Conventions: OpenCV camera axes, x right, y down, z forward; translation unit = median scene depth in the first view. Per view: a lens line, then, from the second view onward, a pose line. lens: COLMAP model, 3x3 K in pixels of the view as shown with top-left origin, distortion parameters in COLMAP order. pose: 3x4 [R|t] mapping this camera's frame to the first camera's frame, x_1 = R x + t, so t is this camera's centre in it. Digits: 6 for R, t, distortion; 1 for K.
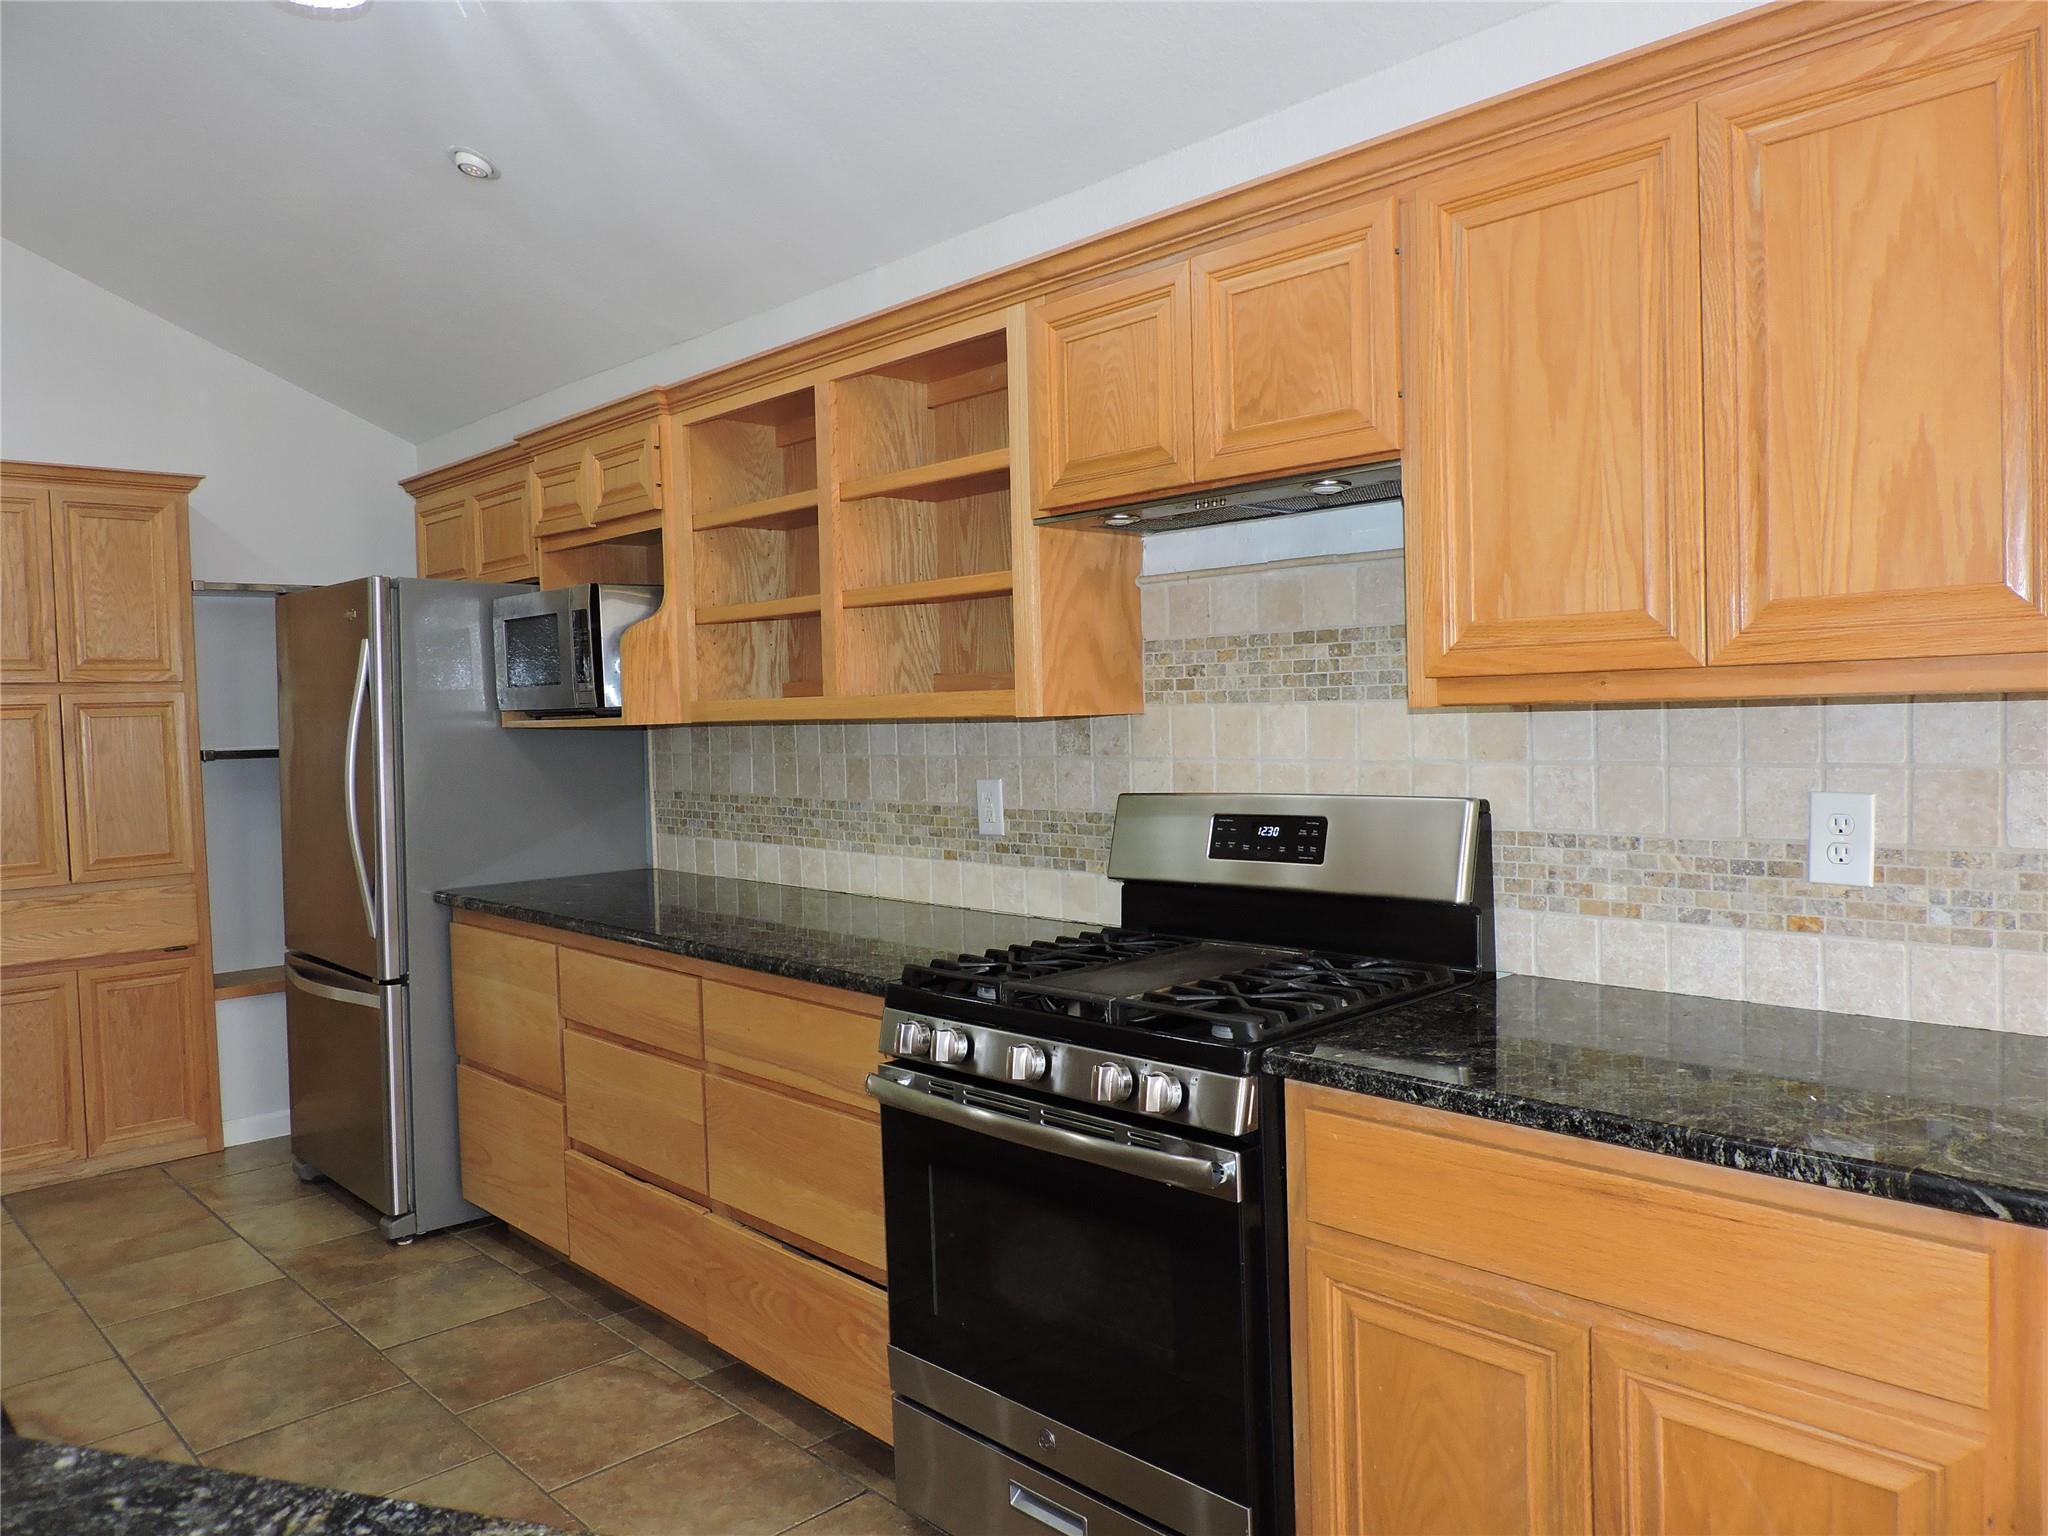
lens RADIAL K [[1448.9, 0, 1023.3], [0, 1448.9, 772.9], [0, 0, 1]] dist [-0.016328, -0.004441]
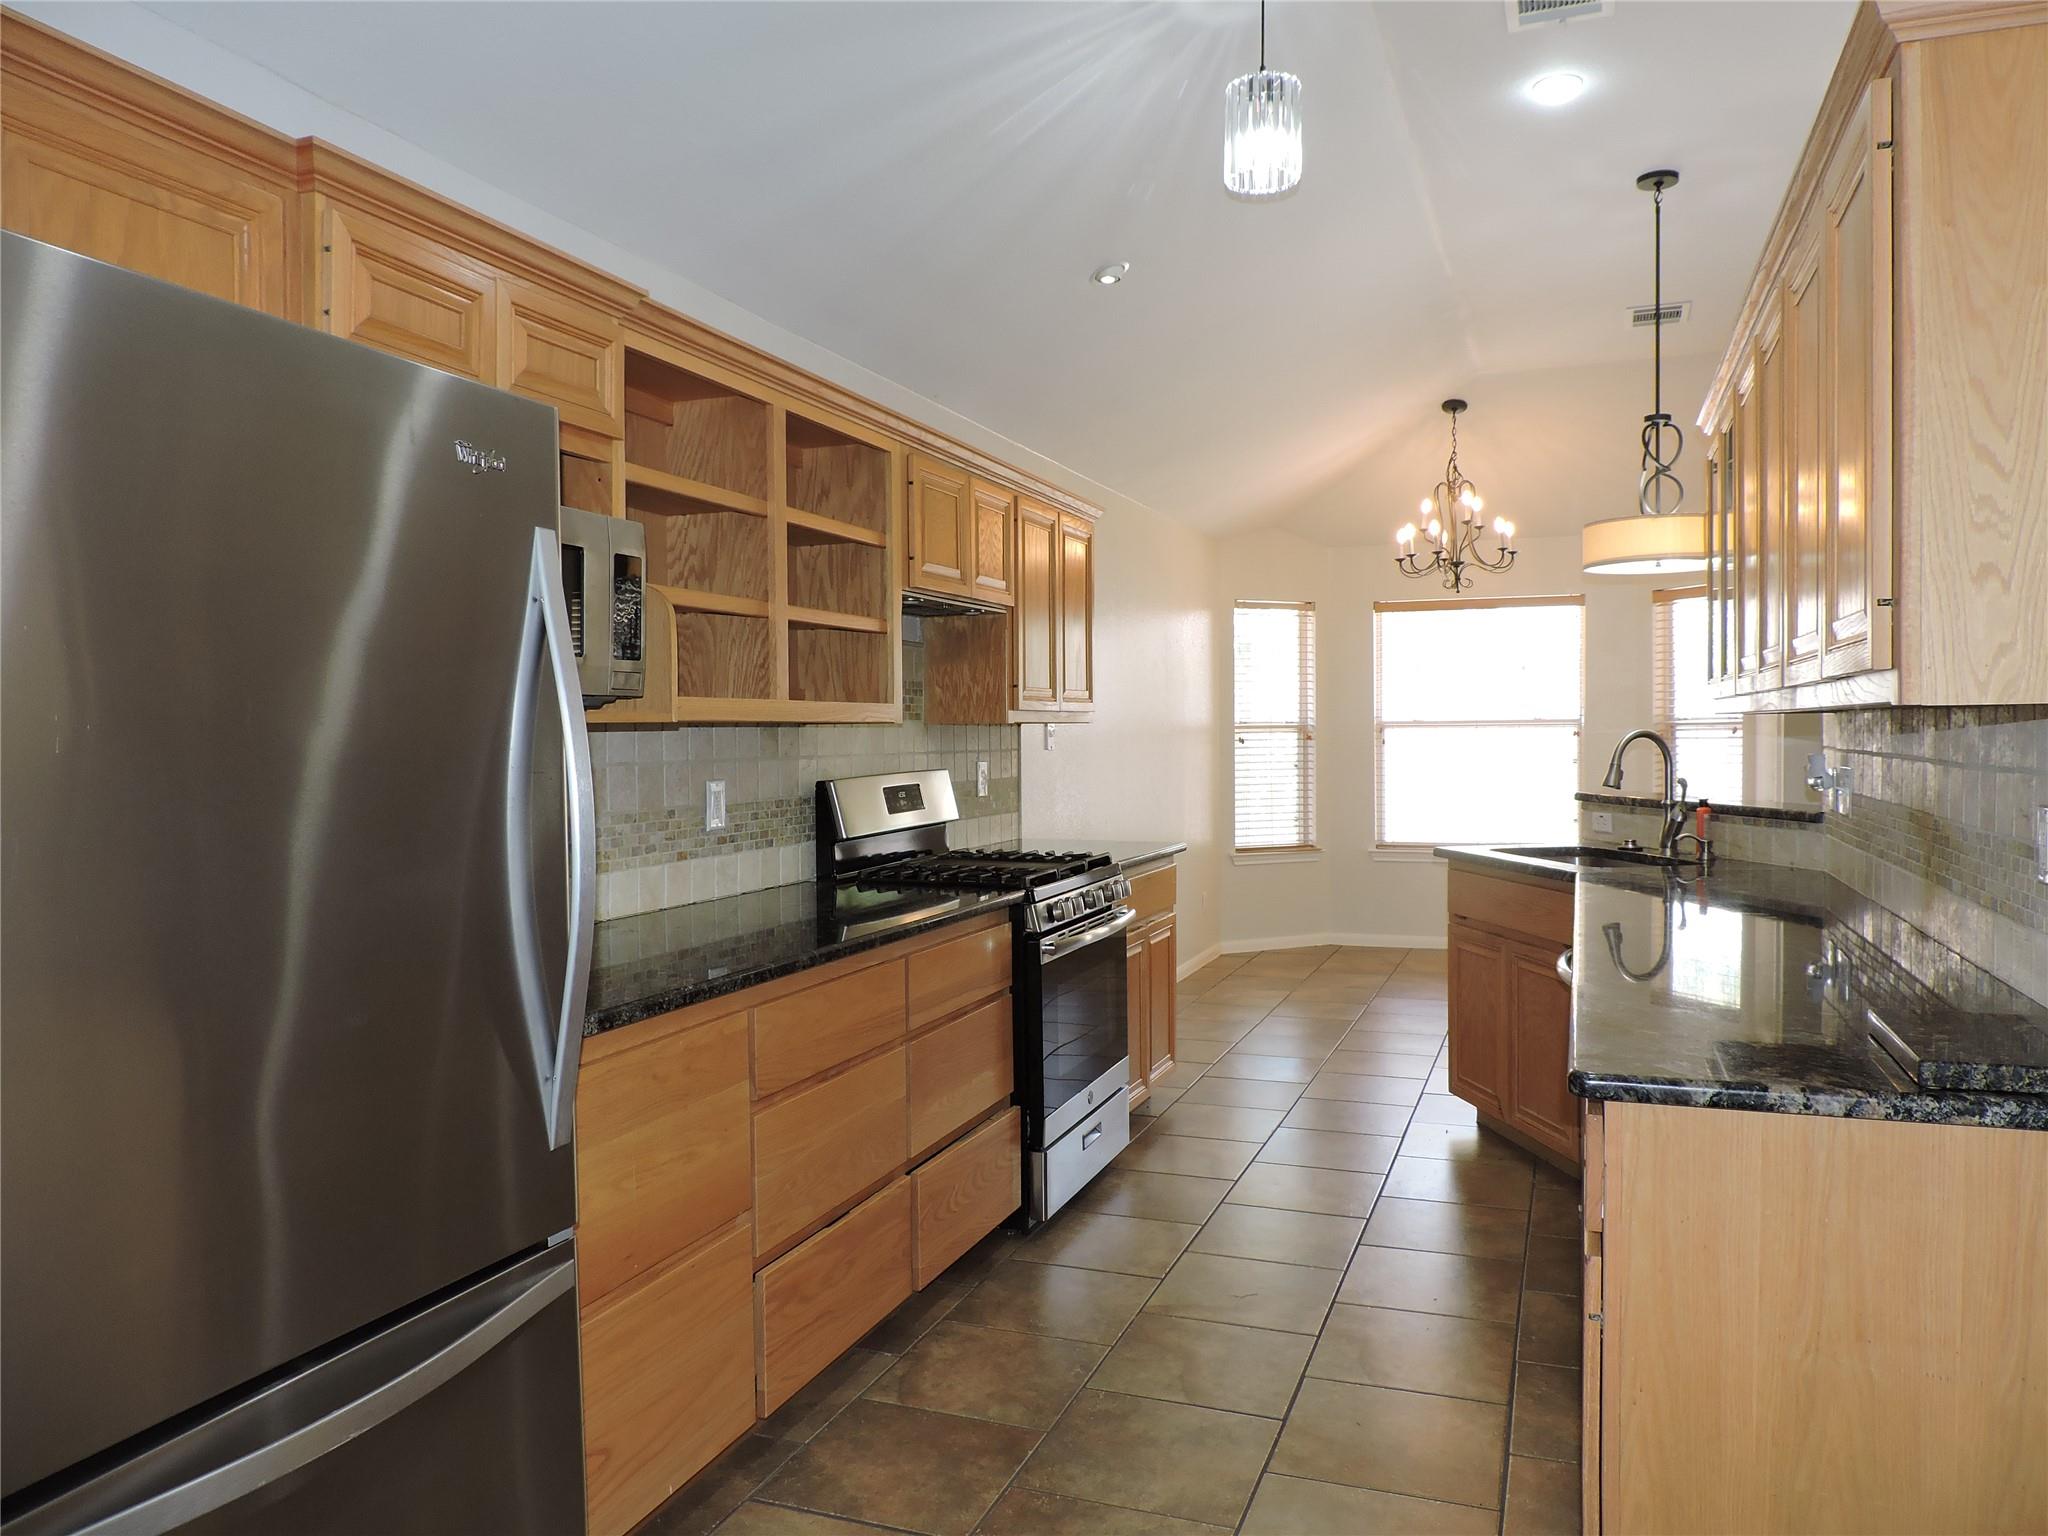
lens RADIAL K [[1448.9, 0, 1021.7], [0, 1448.9, 759.4], [0, 0, 1]] dist [-0.016328, -0.004441]
pose [[-0.430415, 0.012075, 0.902551, -1.150804], [0.058795, 0.998162, 0.014685, -0.014383], [-0.900714, 0.059386, -0.430334, 1.282187]]
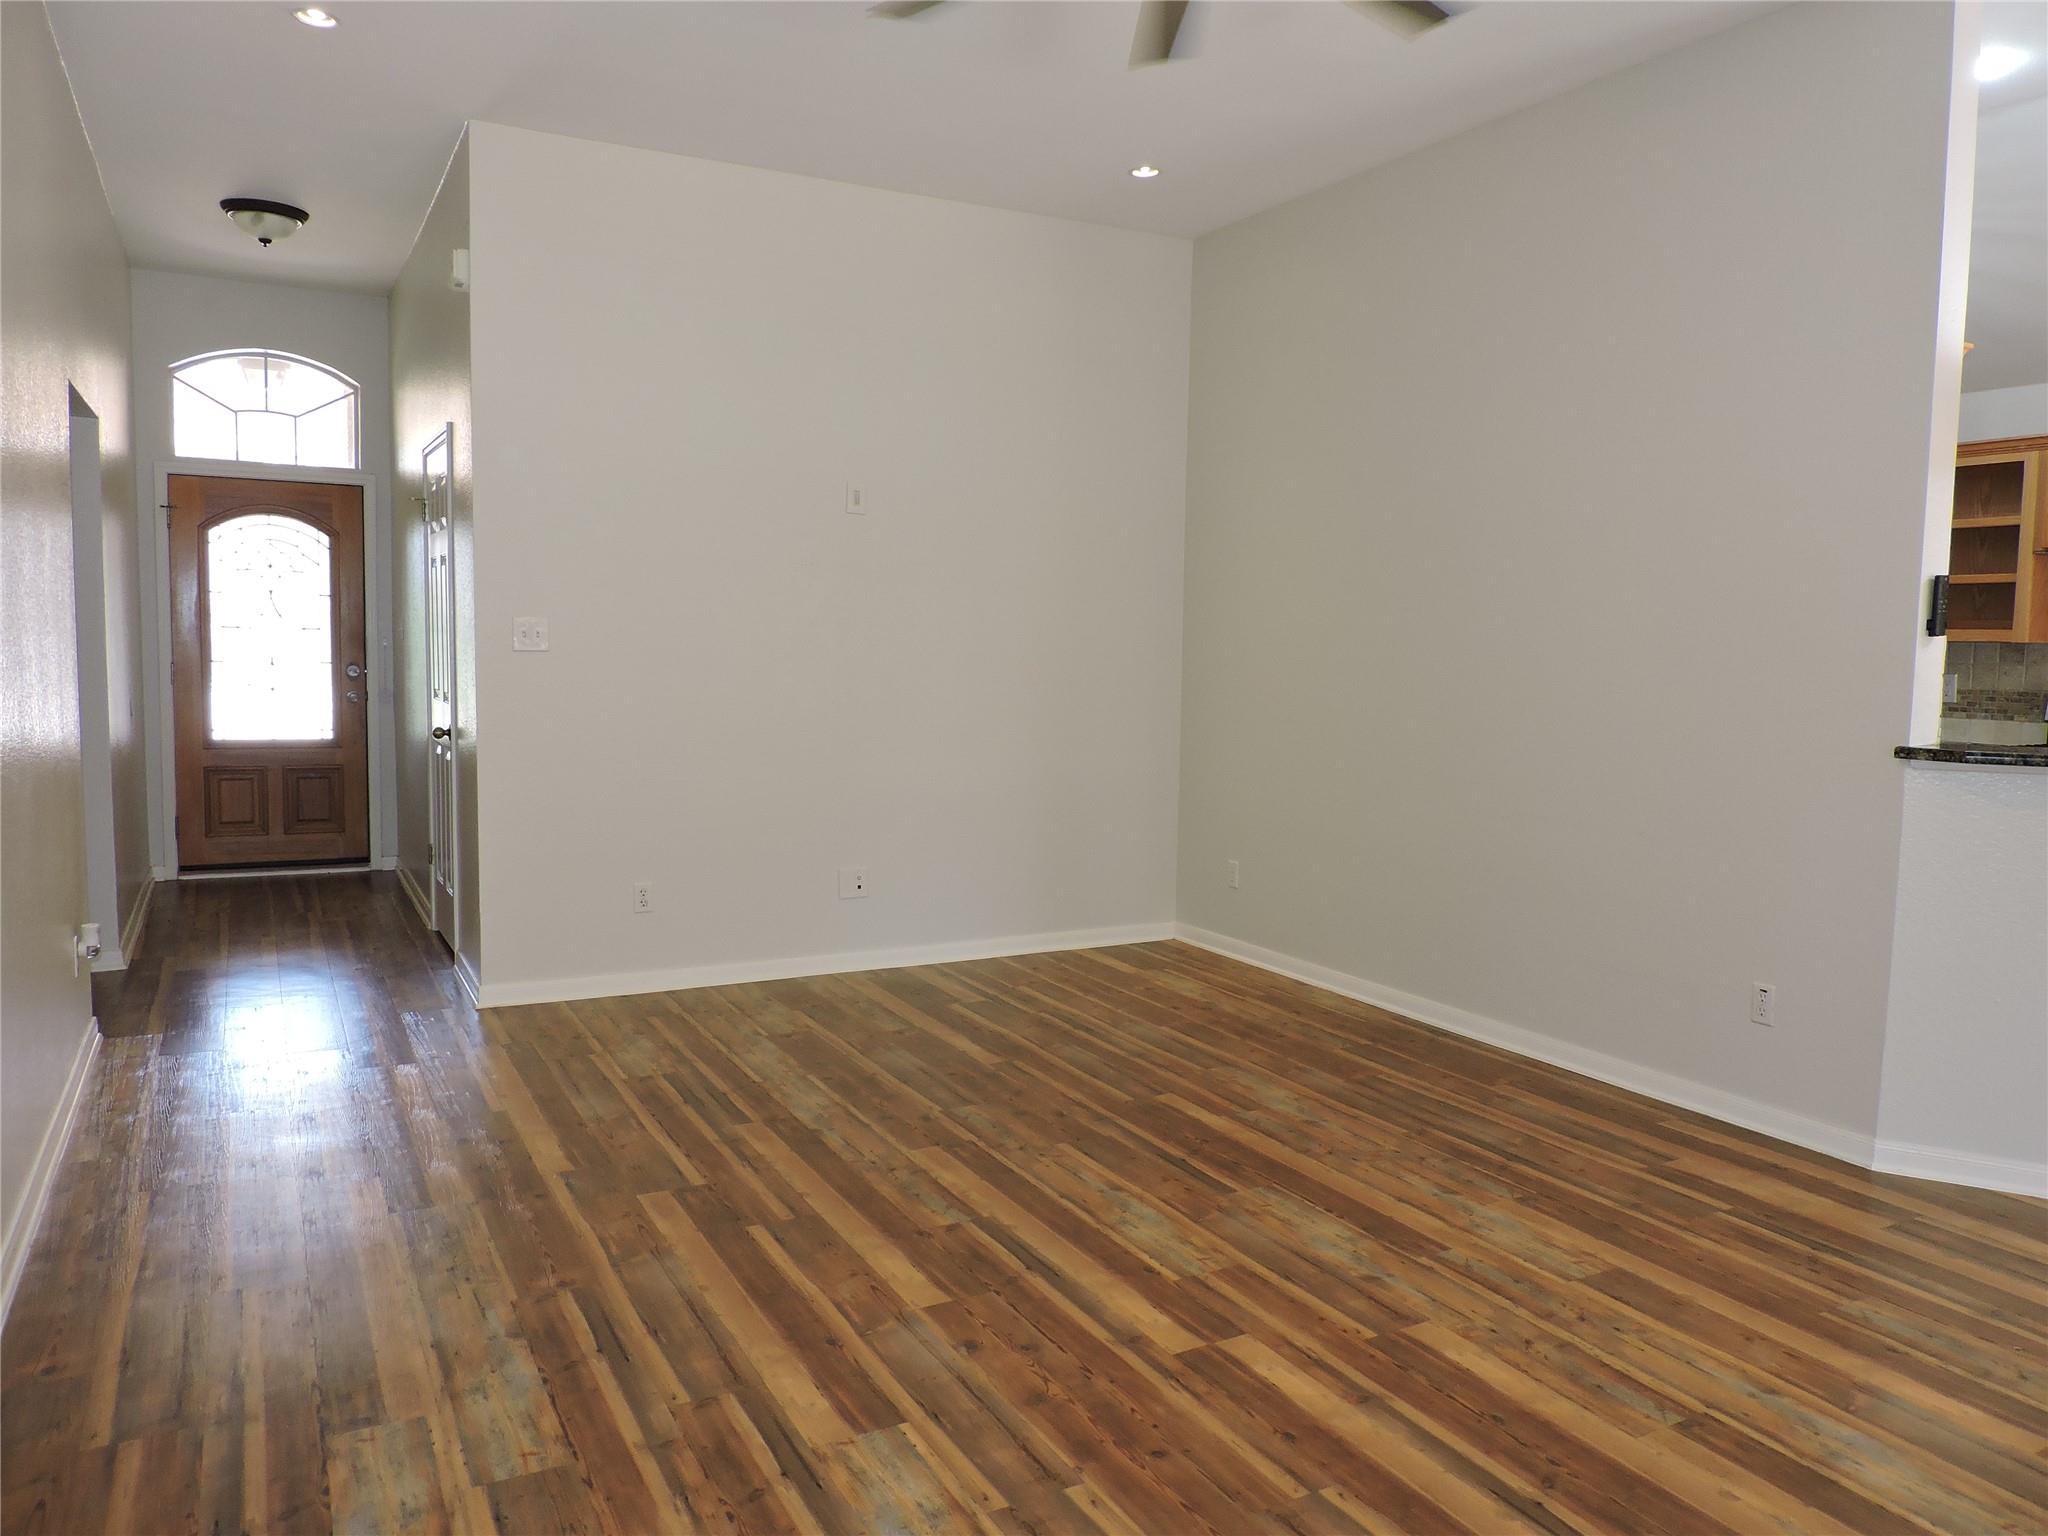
lens RADIAL K [[1448.9, 0, 1023.7], [0, 1448.9, 766.1], [0, 0, 1]] dist [-0.016328, -0.004441]
pose [[0.965310, 0.071134, -0.251230, -0.748138], [-0.060031, 0.996862, 0.051597, 0.105246], [0.254112, -0.034726, 0.966551, -1.237476]]
